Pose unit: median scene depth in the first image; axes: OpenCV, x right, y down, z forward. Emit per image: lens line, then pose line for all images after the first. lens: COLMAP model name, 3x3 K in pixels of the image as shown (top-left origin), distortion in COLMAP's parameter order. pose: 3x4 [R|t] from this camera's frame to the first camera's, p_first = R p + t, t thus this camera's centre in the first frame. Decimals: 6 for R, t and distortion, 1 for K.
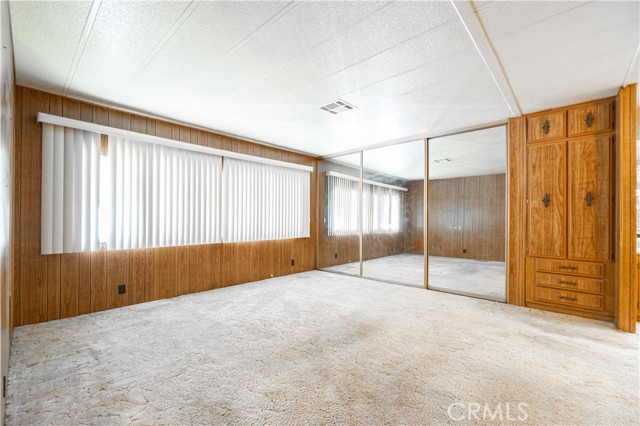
lens RADIAL K [[276.1, 0, 302.2], [0, 276.1, 217.7], [0, 0, 1]] dist [-0.007811, 0.000759]
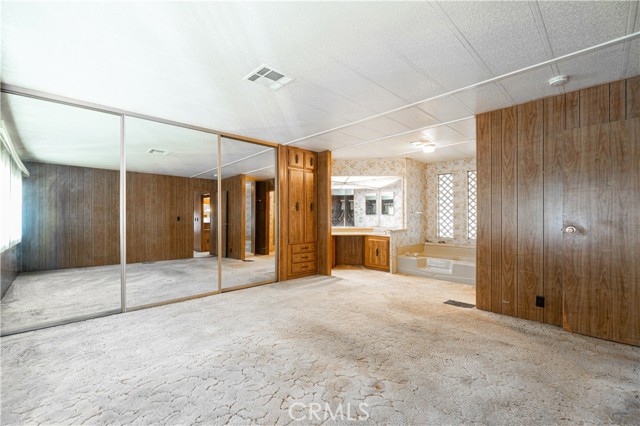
lens RADIAL K [[276.1, 0, 321.1], [0, 276.1, 215.8], [0, 0, 1]] dist [-0.007811, 0.000759]
pose [[0.019900, 0.002367, 0.999799, -0.676543], [0.000532, 0.999997, -0.002378, -0.007668], [-0.999802, 0.000579, 0.019899, 0.865532]]
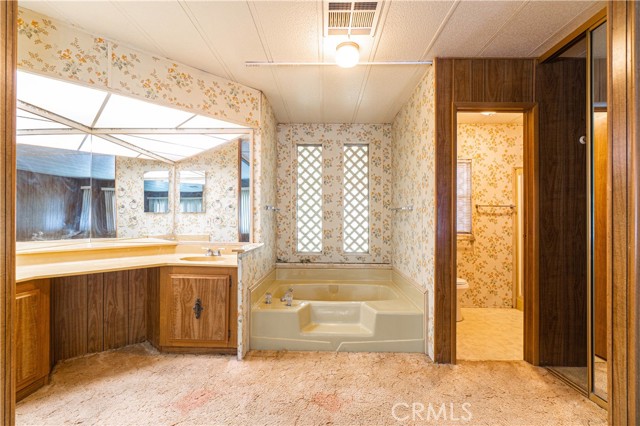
lens RADIAL K [[276.1, 0, 320.4], [0, 276.1, 218.1], [0, 0, 1]] dist [-0.007811, 0.000759]
pose [[-0.690553, -0.006621, 0.723252, 0.456588], [-0.006006, 0.999976, 0.003420, -0.004434], [-0.723257, -0.001982, -0.690576, 0.788939]]
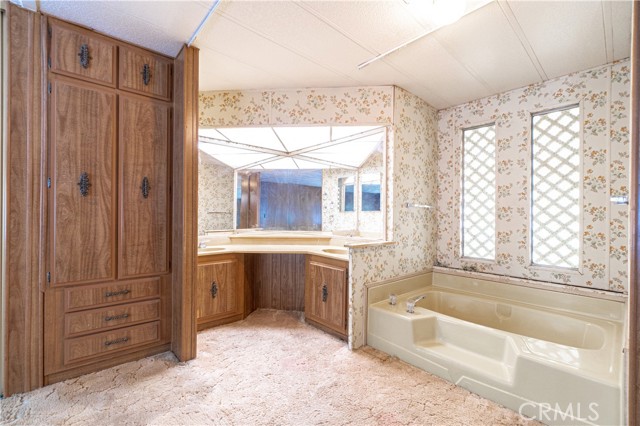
lens RADIAL K [[276.1, 0, 320.5], [0, 276.1, 215.5], [0, 0, 1]] dist [-0.007811, 0.000759]
pose [[0.059281, -0.002086, 0.998239, 0.358140], [-0.006070, 0.999979, 0.002450, -0.002283], [-0.998223, -0.006204, 0.059267, 0.490992]]
